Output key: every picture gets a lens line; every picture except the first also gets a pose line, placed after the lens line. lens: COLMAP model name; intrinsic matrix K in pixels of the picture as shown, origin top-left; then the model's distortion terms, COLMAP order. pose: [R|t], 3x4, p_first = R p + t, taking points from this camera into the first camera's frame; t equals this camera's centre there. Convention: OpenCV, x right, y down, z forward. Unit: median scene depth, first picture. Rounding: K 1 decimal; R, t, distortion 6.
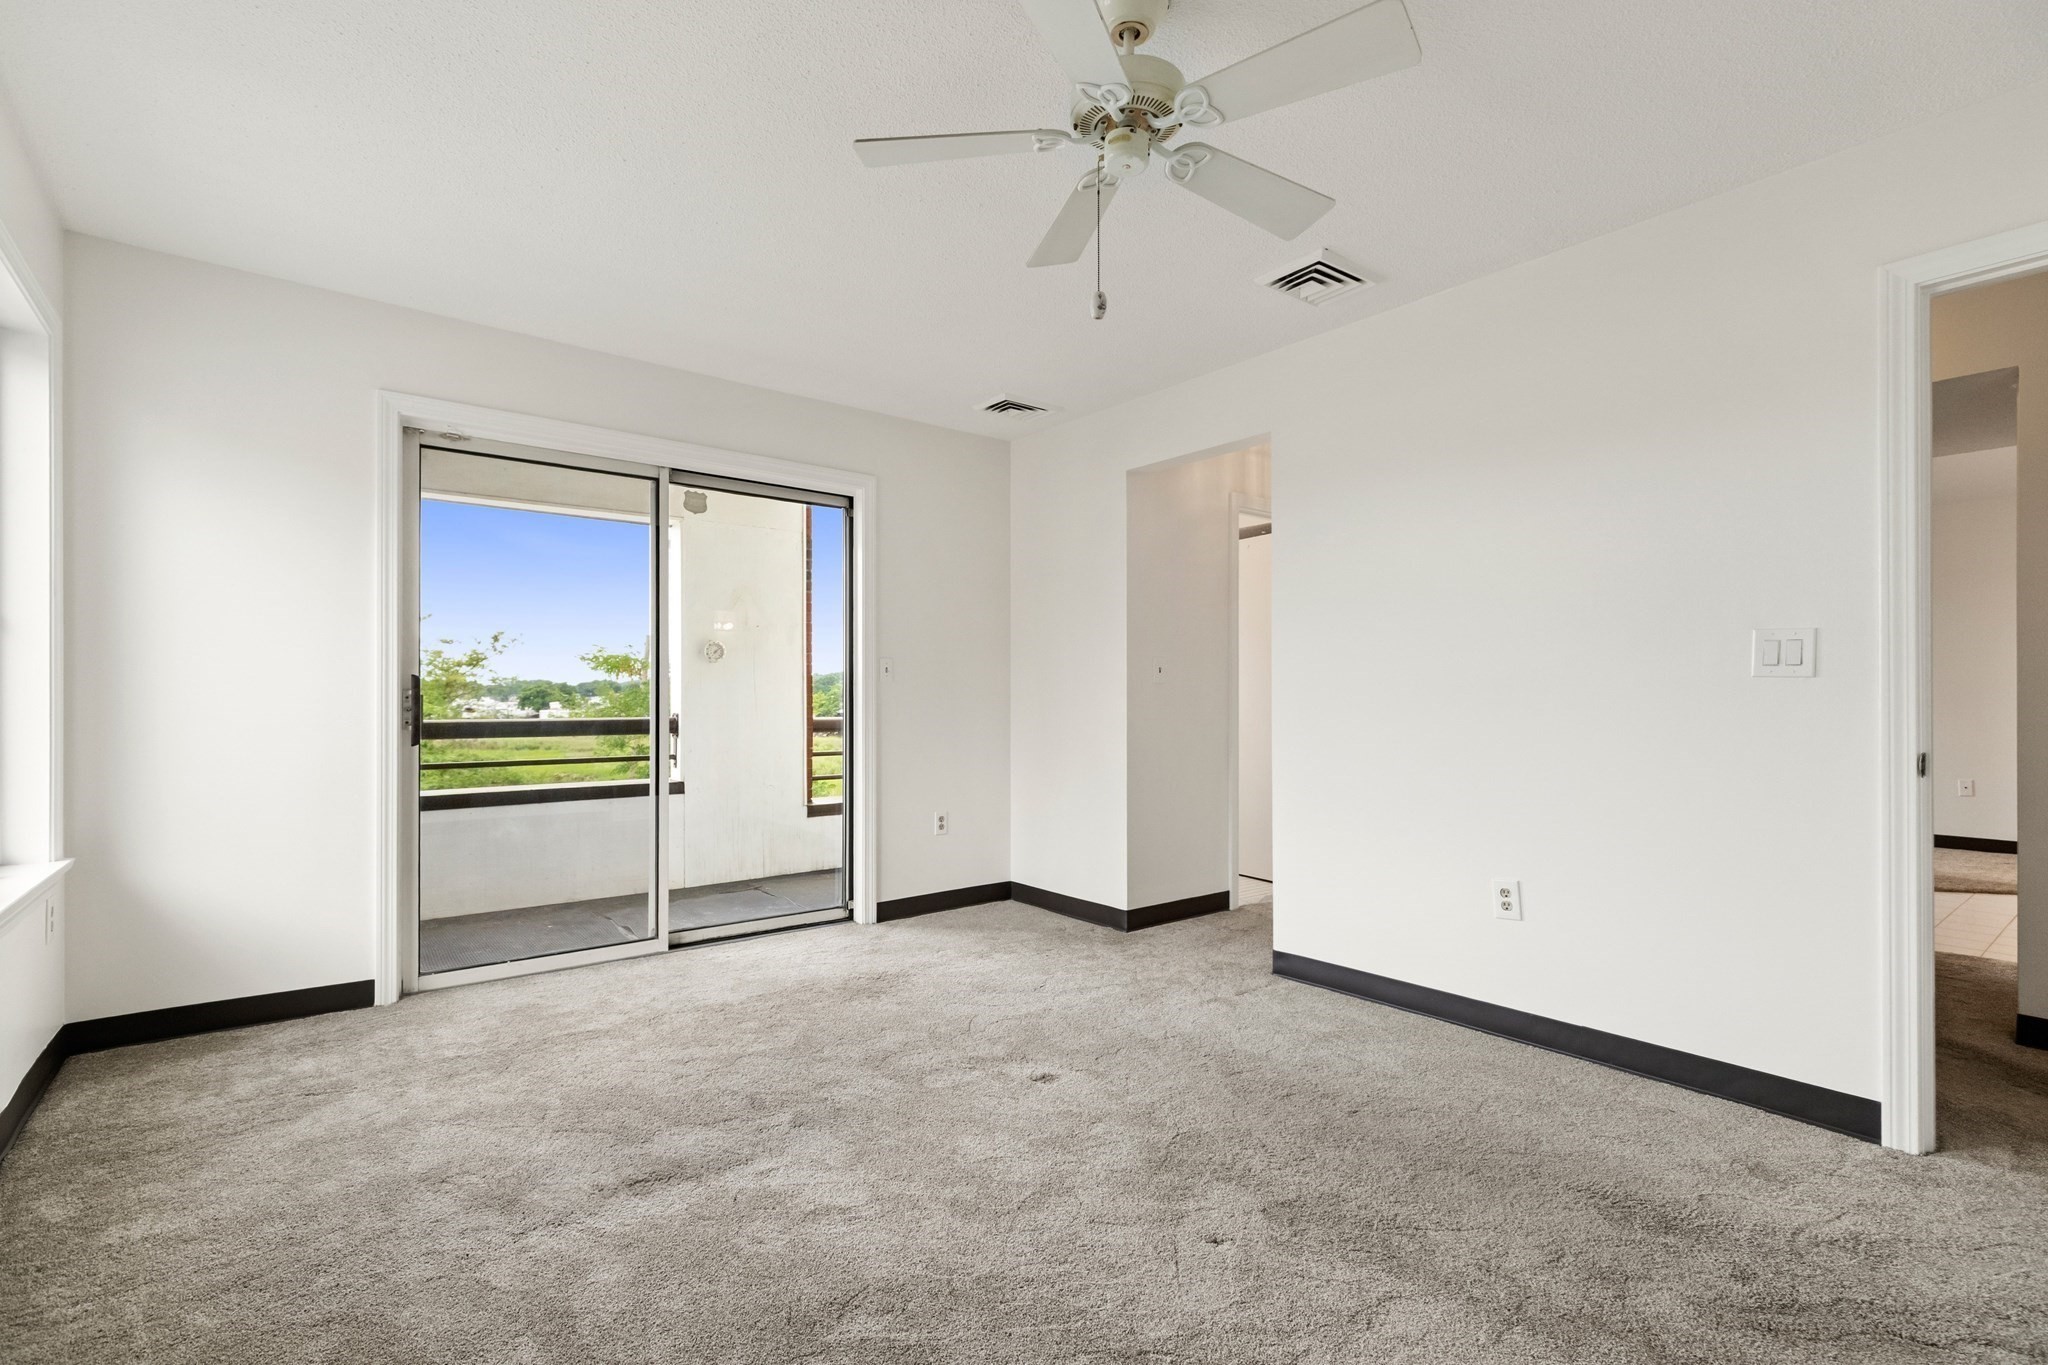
lens RADIAL K [[918.9, 0, 1018.0], [0, 918.9, 693.5], [0, 0, 1]] dist [0.003165, -0.000003]
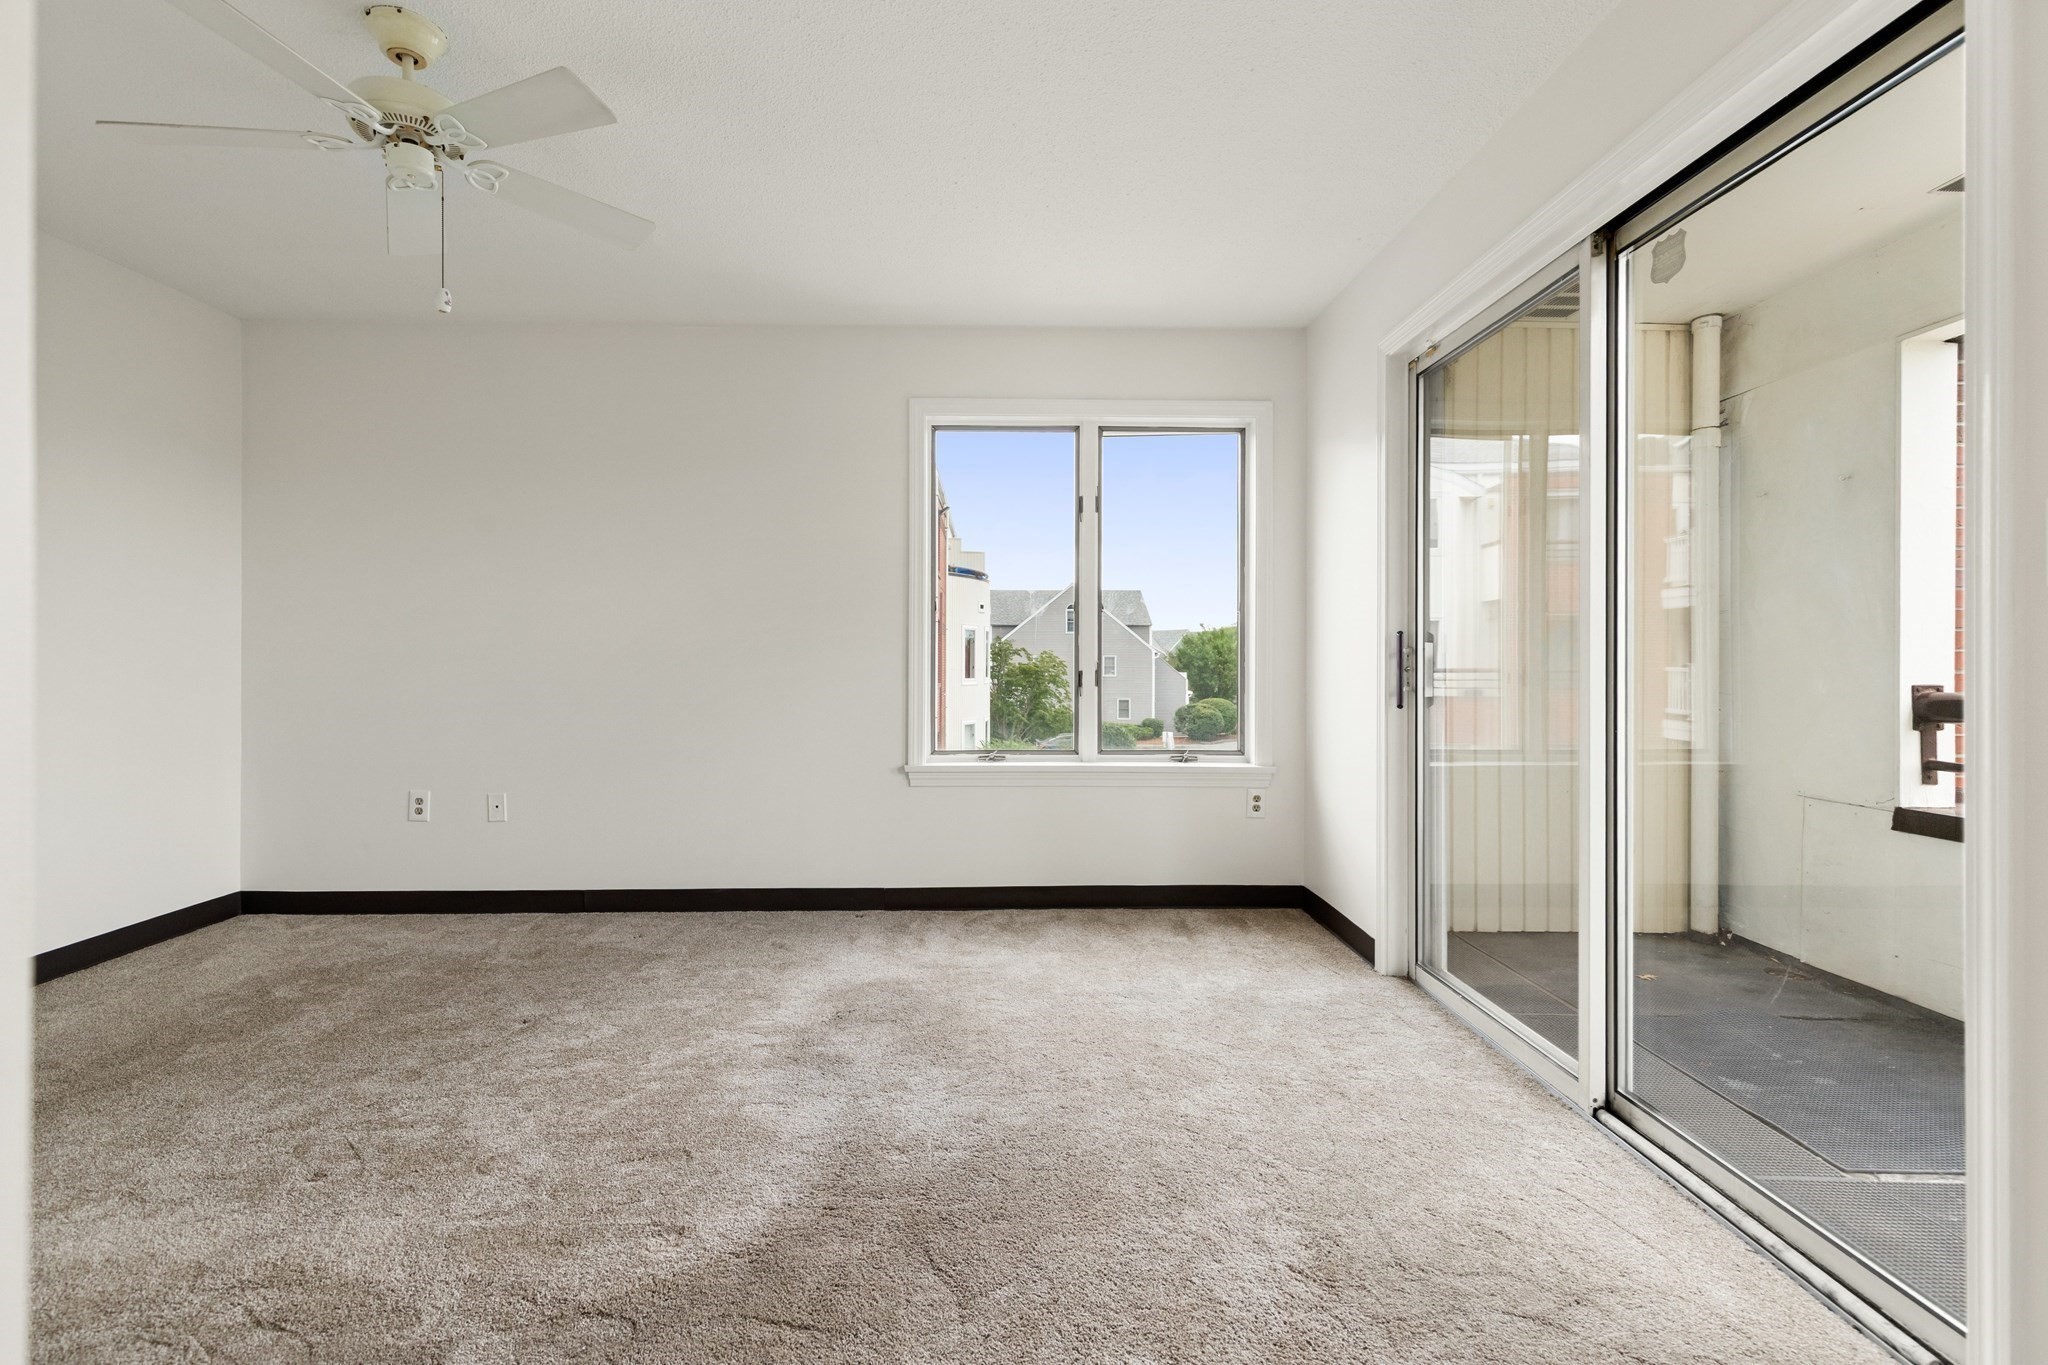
lens RADIAL K [[936.1, 0, 1025.9], [0, 936.1, 664.6], [0, 0, 1]] dist [0.012538, 0.000097]
pose [[-0.598420, 0.002355, -0.801179, 0.314393], [0.003513, 0.999994, 0.000315, 0.010827], [0.801175, -0.002626, -0.598425, 1.225755]]
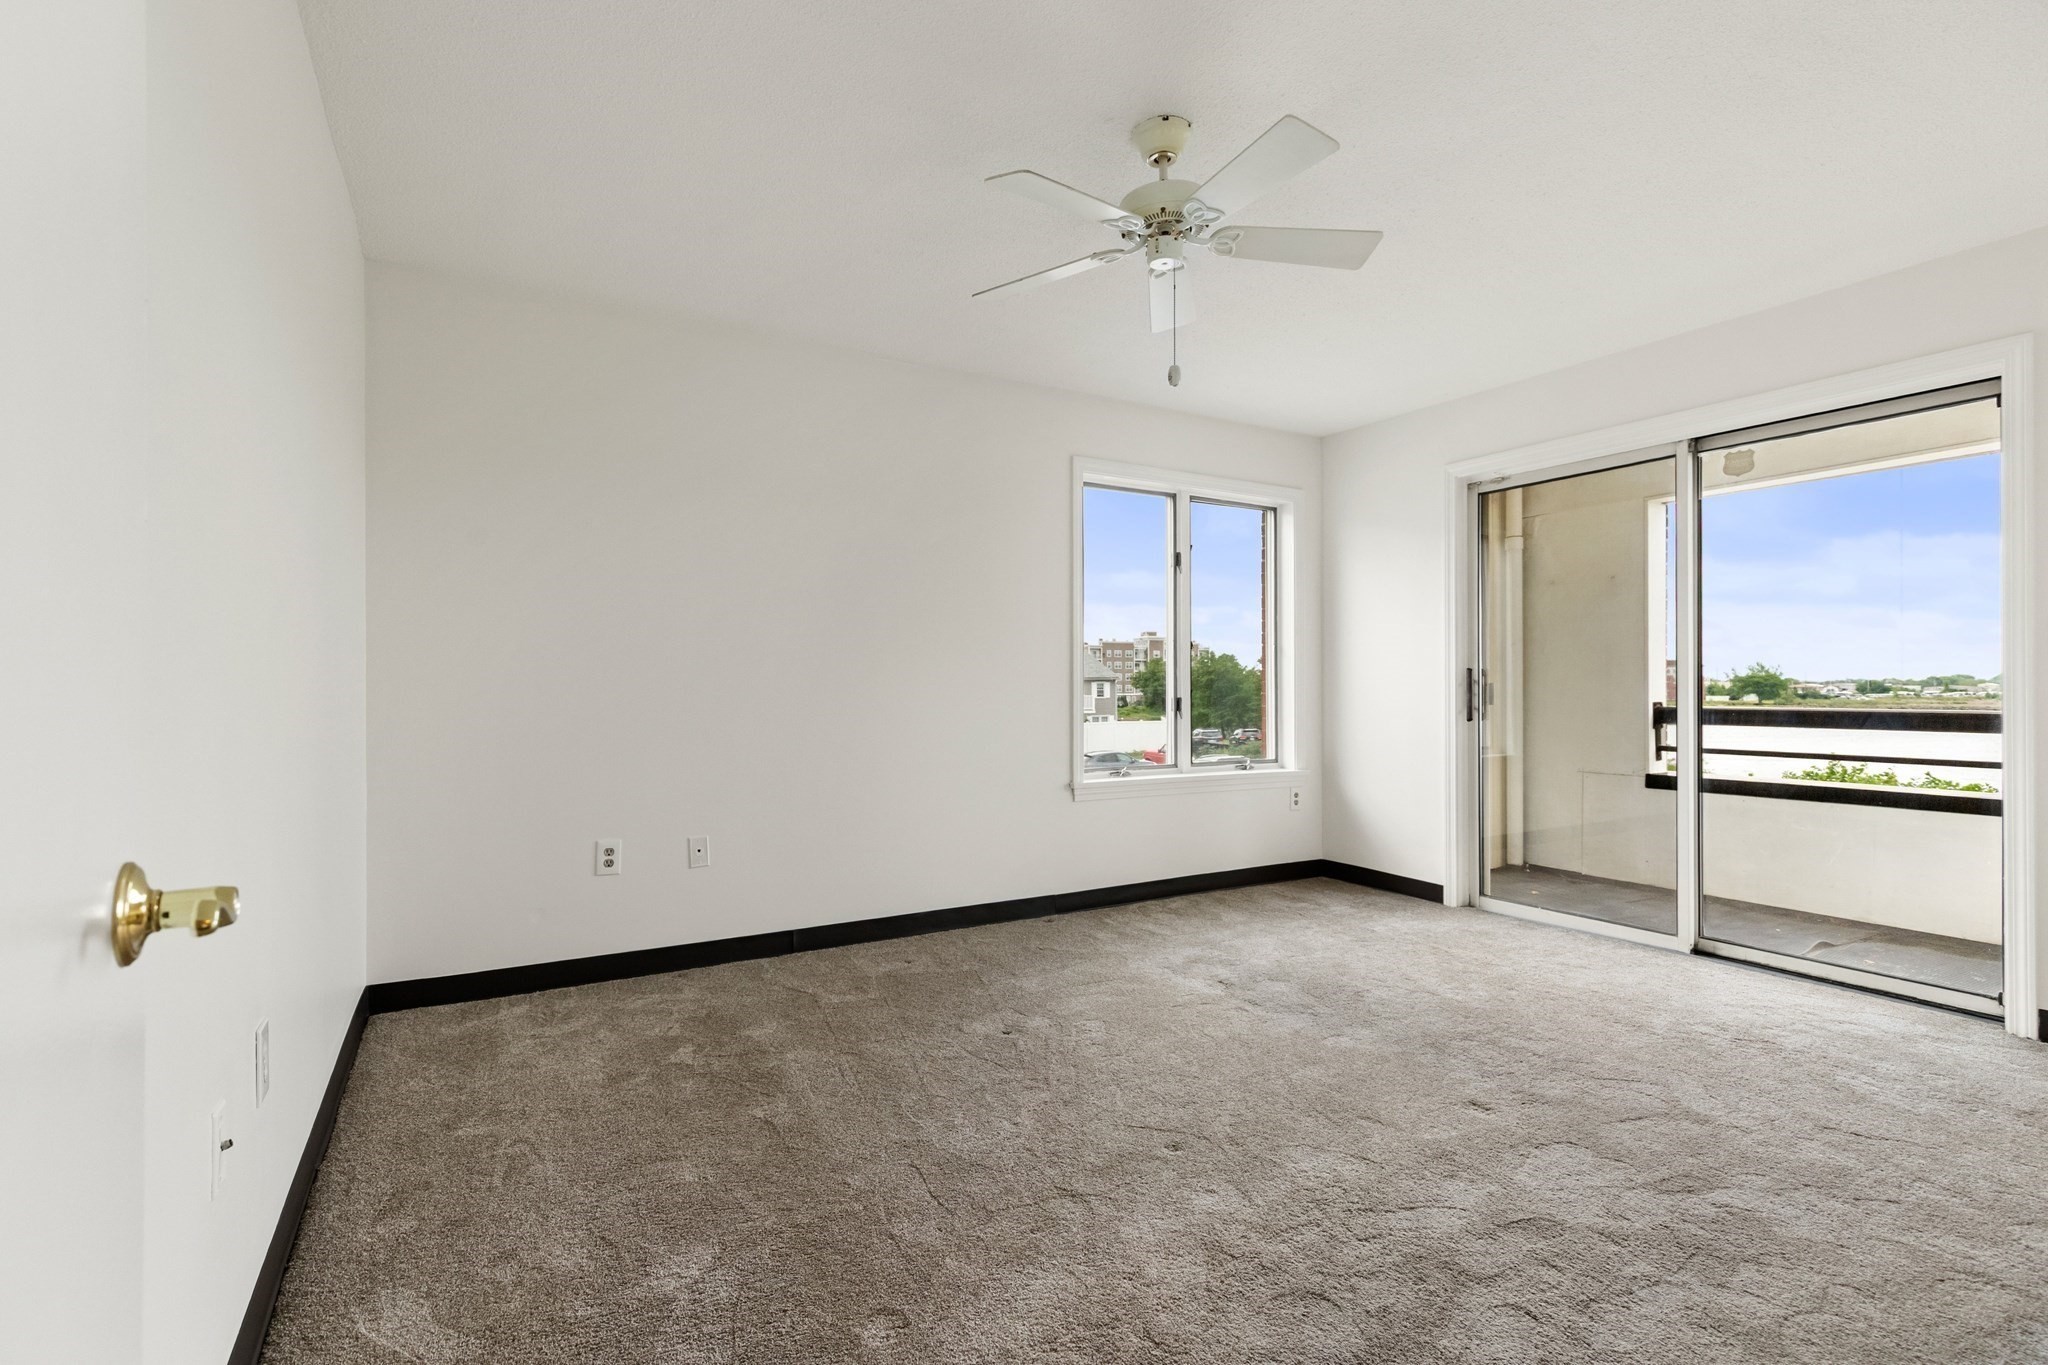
lens RADIAL K [[939.0, 0, 1013.5], [0, 939.0, 684.7], [0, 0, 1]] dist [0.009907, -0.000303]
pose [[-0.141785, -0.003703, -0.989891, 0.772196], [0.007959, 0.999956, -0.004880, 0.004626], [0.989866, -0.008570, -0.141749, 0.522123]]
